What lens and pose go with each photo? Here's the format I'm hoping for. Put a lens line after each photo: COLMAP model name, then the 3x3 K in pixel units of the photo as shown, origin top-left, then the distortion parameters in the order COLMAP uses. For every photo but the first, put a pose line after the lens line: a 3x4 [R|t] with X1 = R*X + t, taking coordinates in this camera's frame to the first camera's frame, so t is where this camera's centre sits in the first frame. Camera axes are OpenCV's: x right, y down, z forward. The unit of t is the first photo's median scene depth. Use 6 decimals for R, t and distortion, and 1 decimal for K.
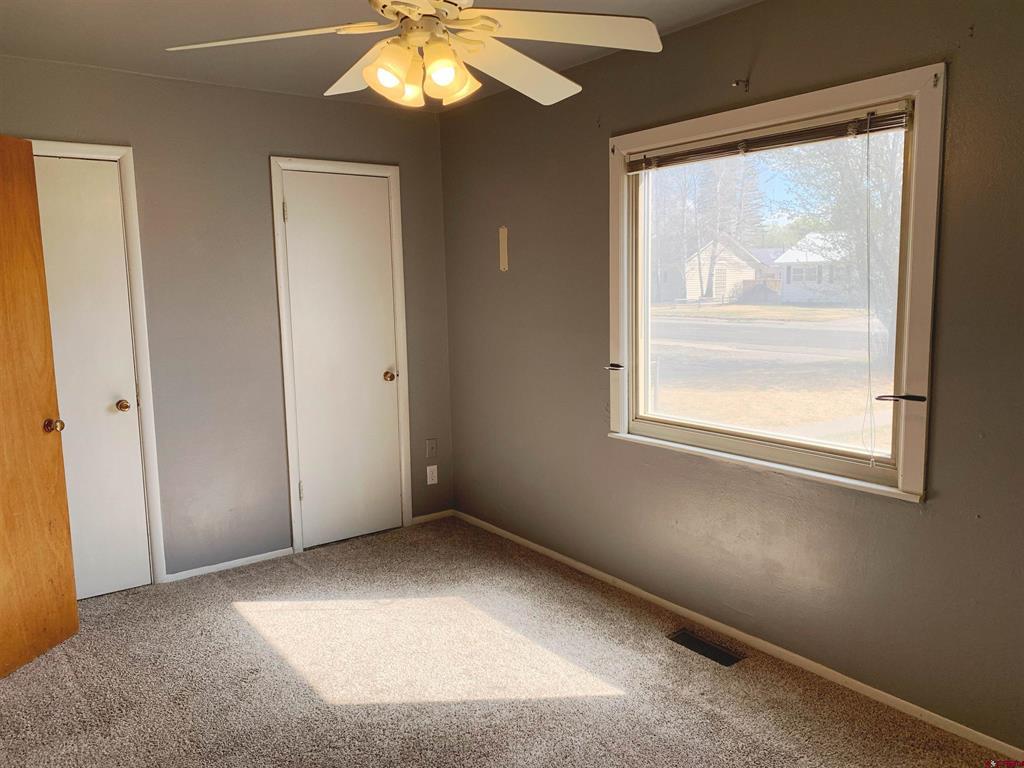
lens RADIAL K [[778.3, 0, 512.0], [0, 778.3, 384.0], [0, 0, 1]] dist [0.040406, -0.101803]
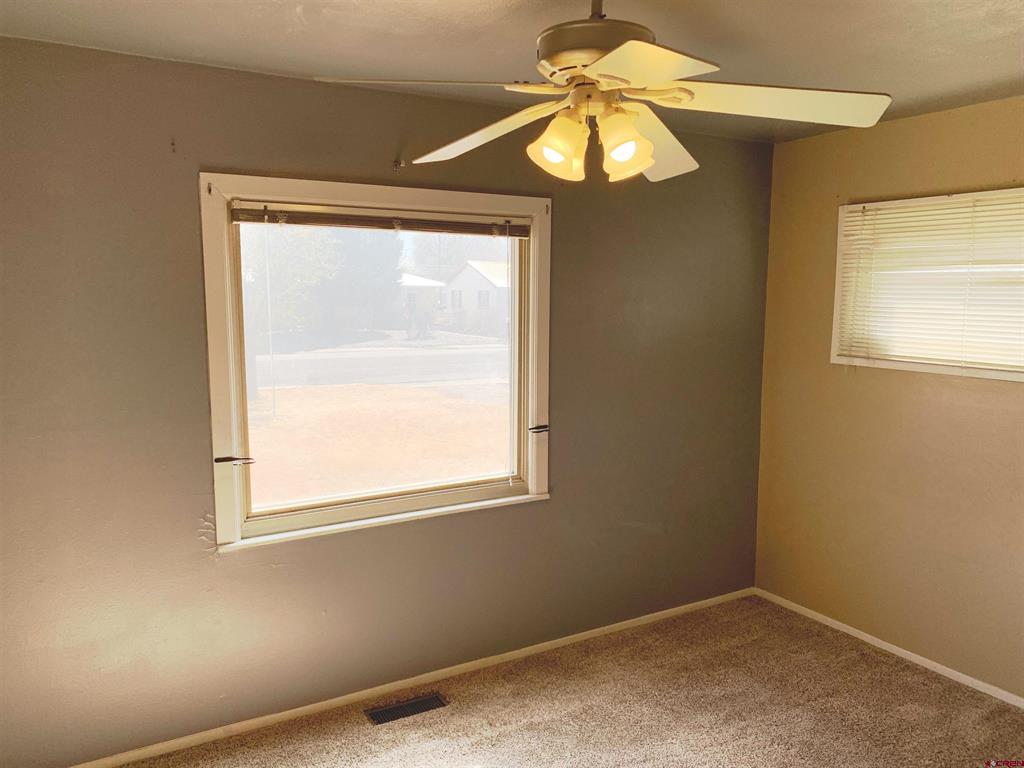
lens RADIAL K [[778.3, 0, 512.0], [0, 778.3, 384.0], [0, 0, 1]] dist [0.040406, -0.101803]
pose [[0.096598, -0.096793, 0.990606, -0.762703], [0.127037, 0.988319, 0.084182, -0.160018], [-0.987183, 0.117712, 0.107766, 0.764270]]
